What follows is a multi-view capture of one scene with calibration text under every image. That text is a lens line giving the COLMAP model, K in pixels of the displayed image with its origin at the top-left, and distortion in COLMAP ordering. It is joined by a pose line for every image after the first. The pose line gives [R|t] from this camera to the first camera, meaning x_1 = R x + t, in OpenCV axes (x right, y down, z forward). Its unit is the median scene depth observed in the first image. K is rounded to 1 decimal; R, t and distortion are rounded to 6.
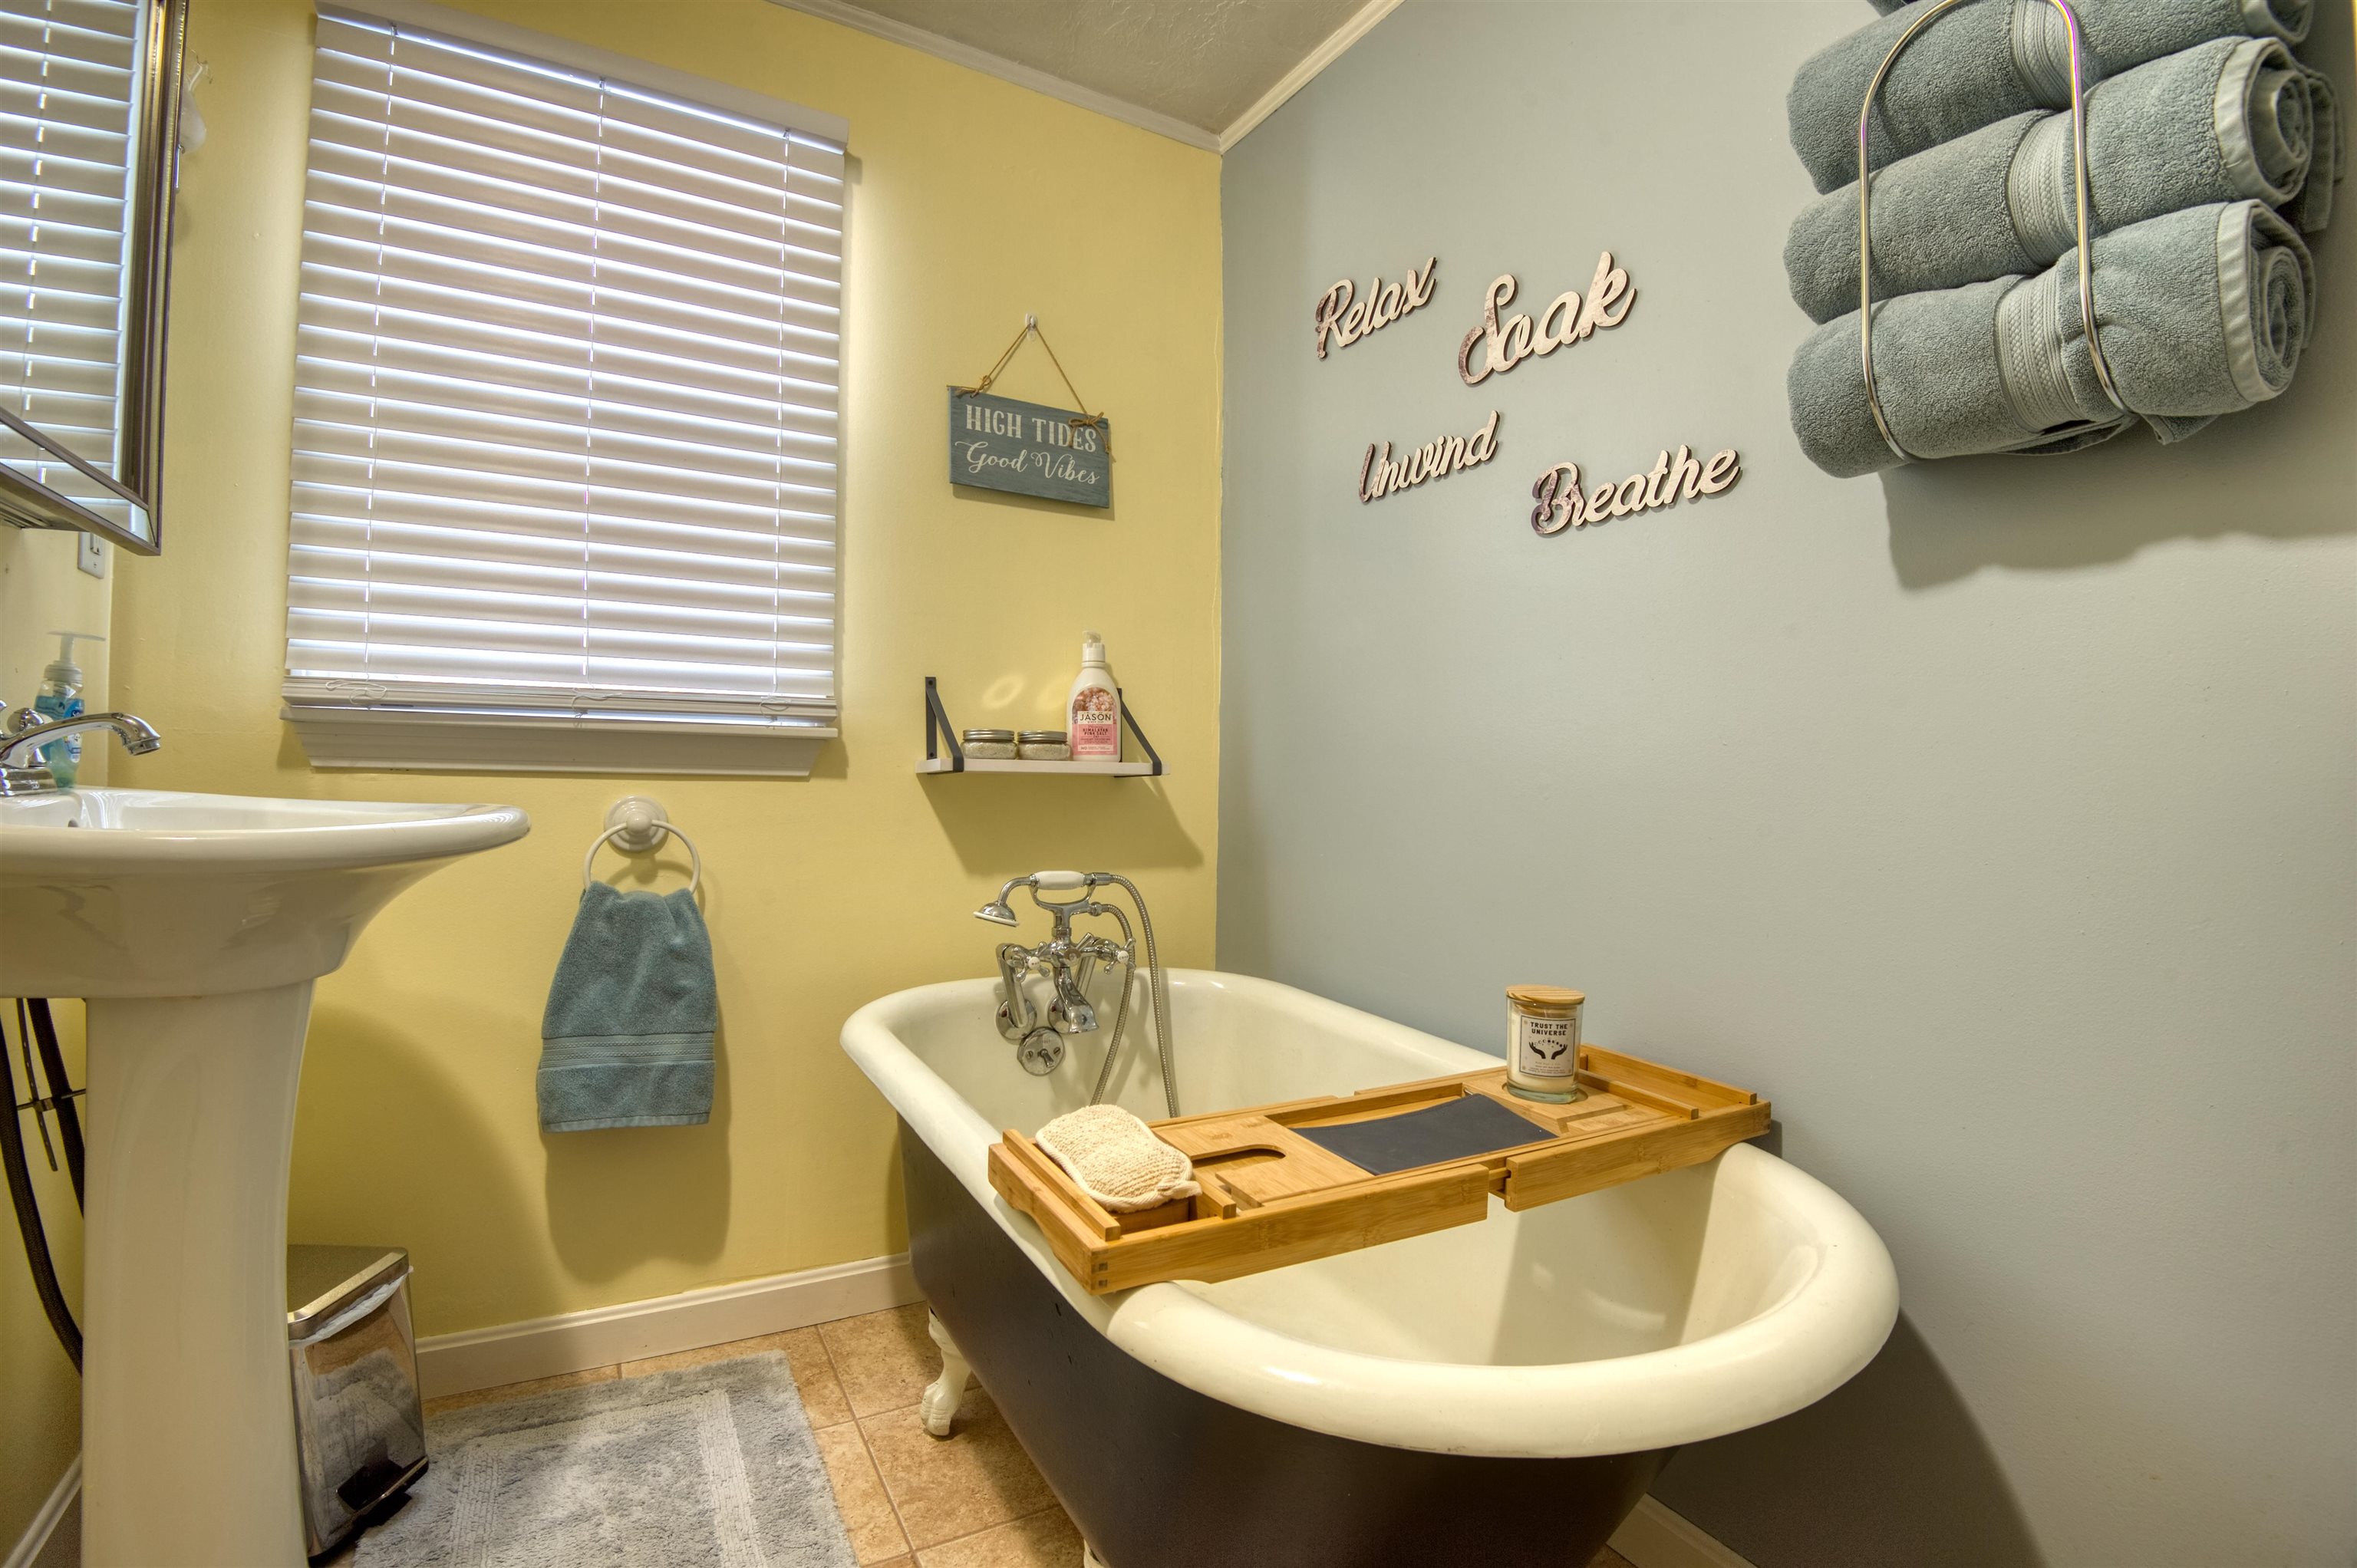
lens RADIAL K [[1083.2, 0, 1161.8], [0, 1083.2, 783.1], [0, 0, 1]] dist [-0.027866, -0.009877]
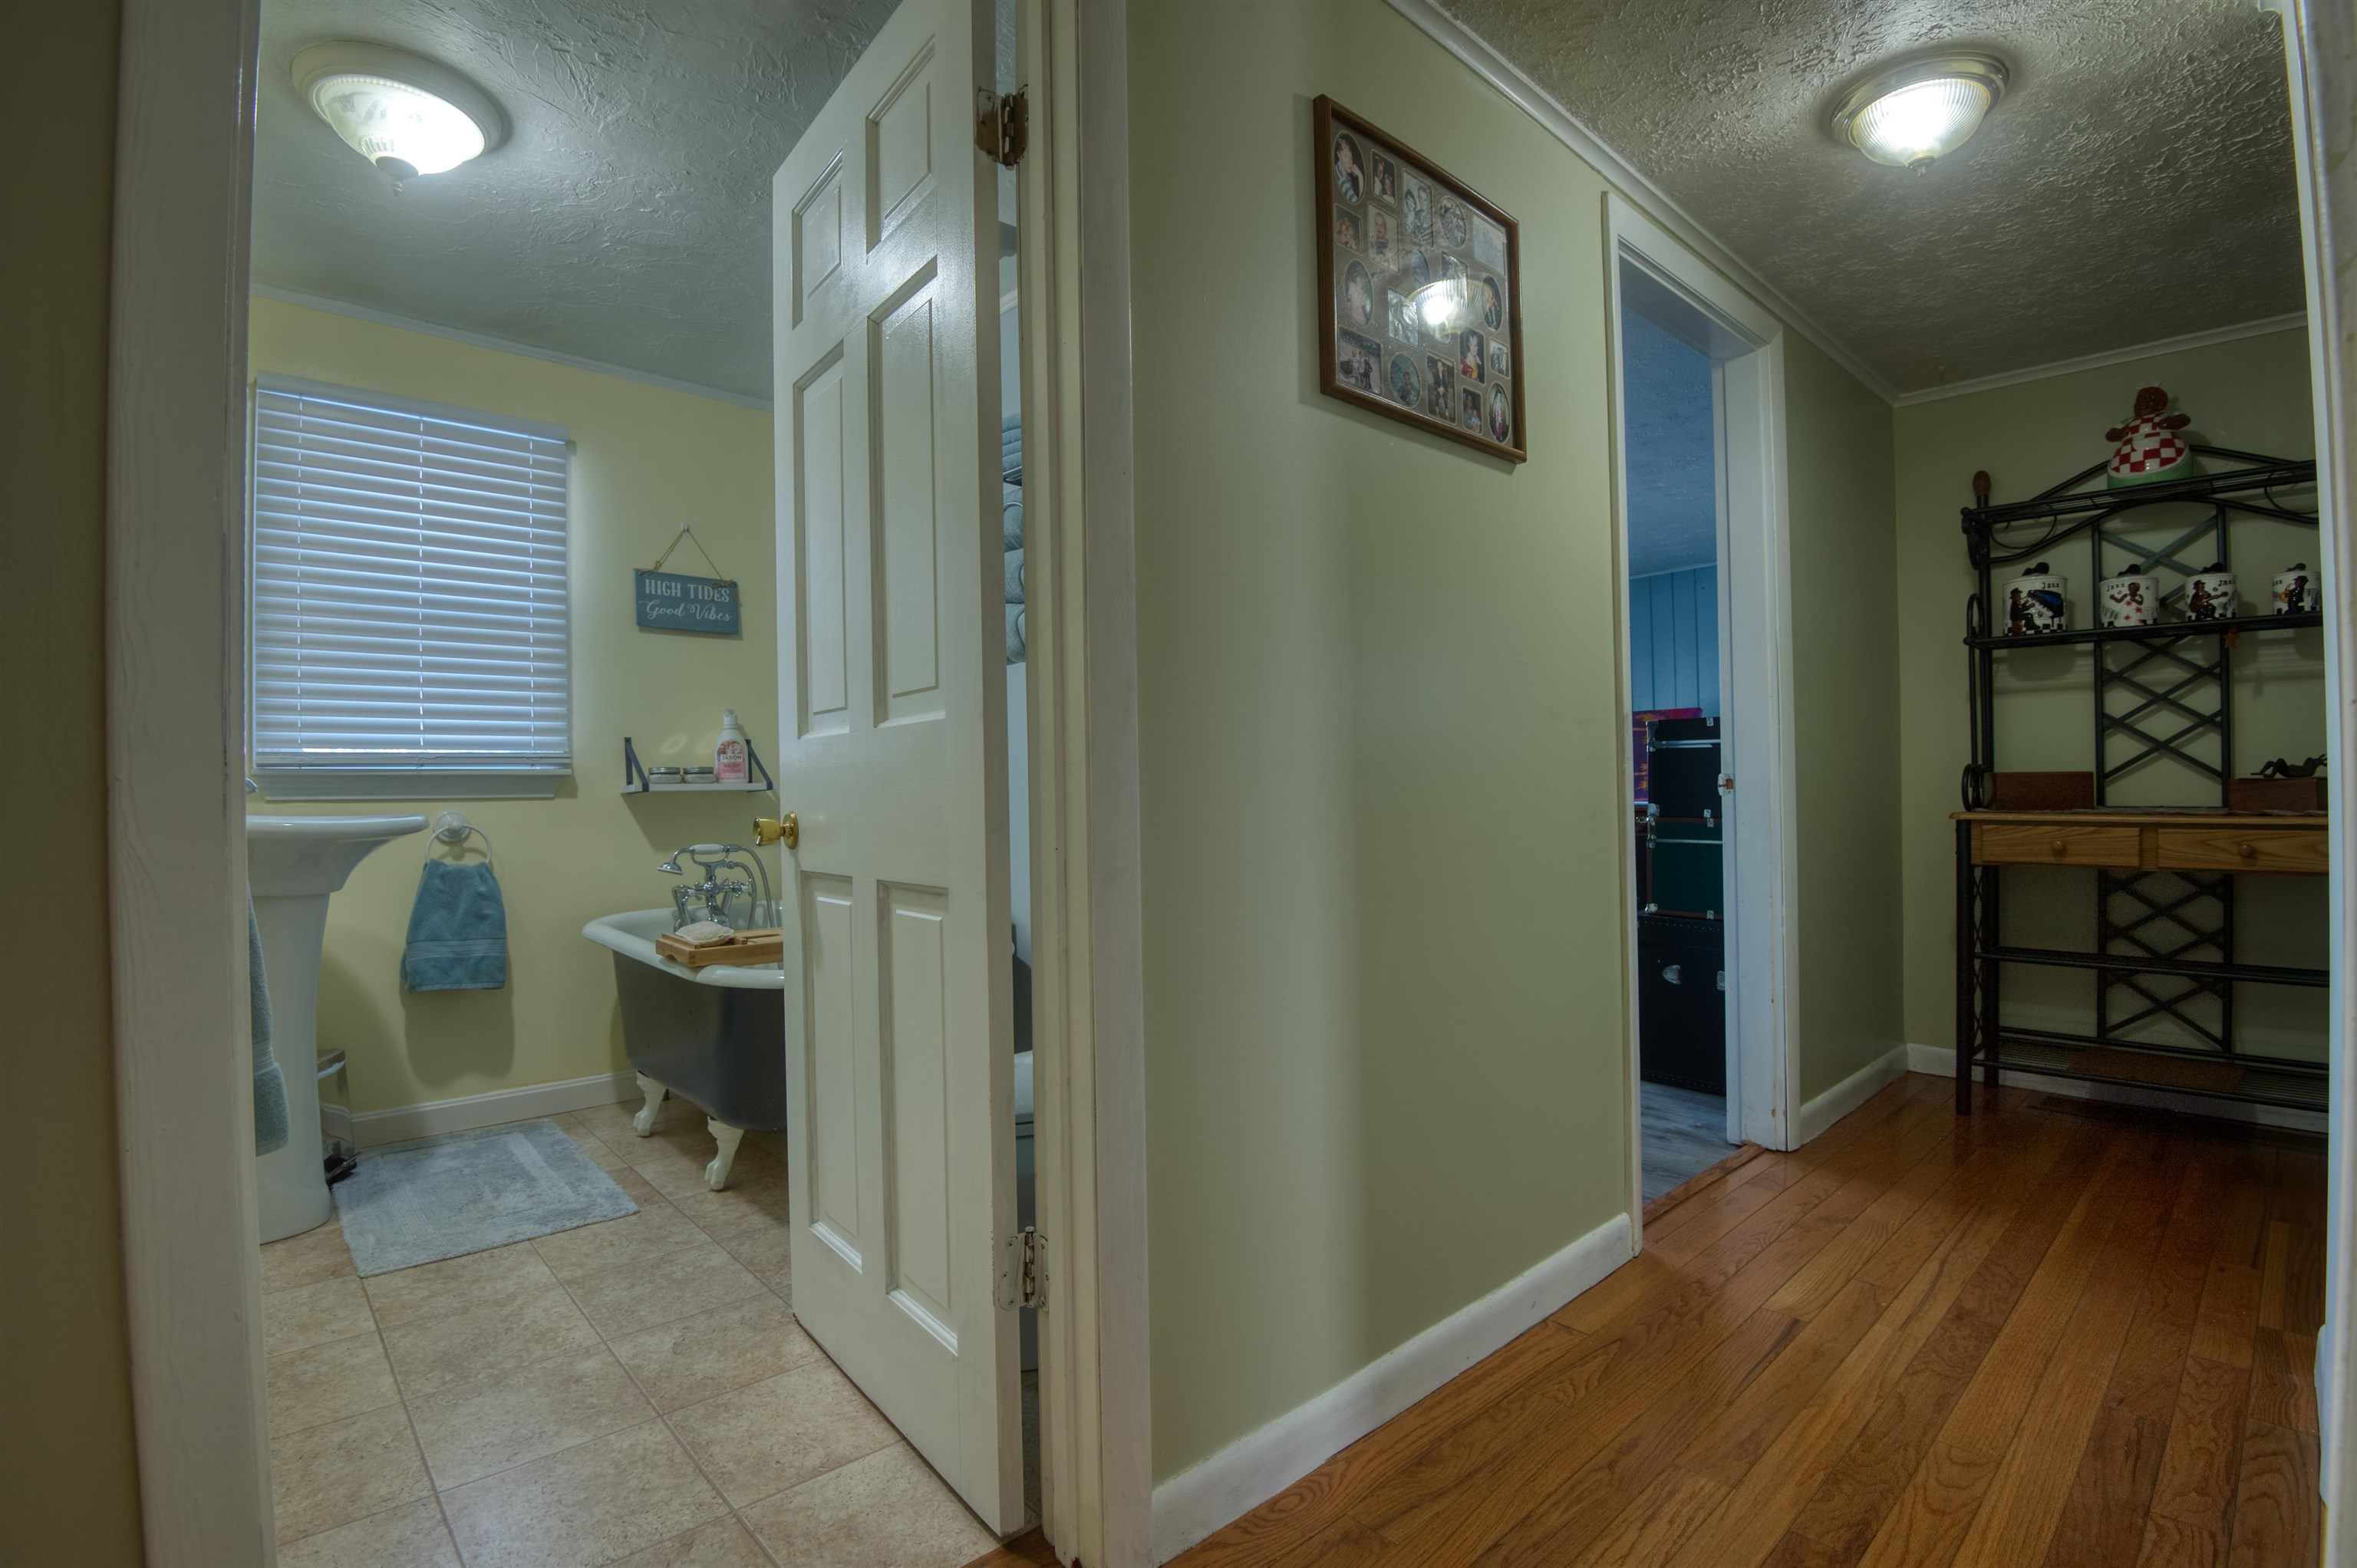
lens RADIAL K [[1083.2, 0, 1175.5], [0, 1083.2, 782.4], [0, 0, 1]] dist [-0.027866, -0.009877]
pose [[0.968342, -0.033112, 0.247422, 0.223939], [0.036189, 0.999314, -0.007897, 0.020385], [-0.246991, 0.016601, 0.968876, -0.954375]]
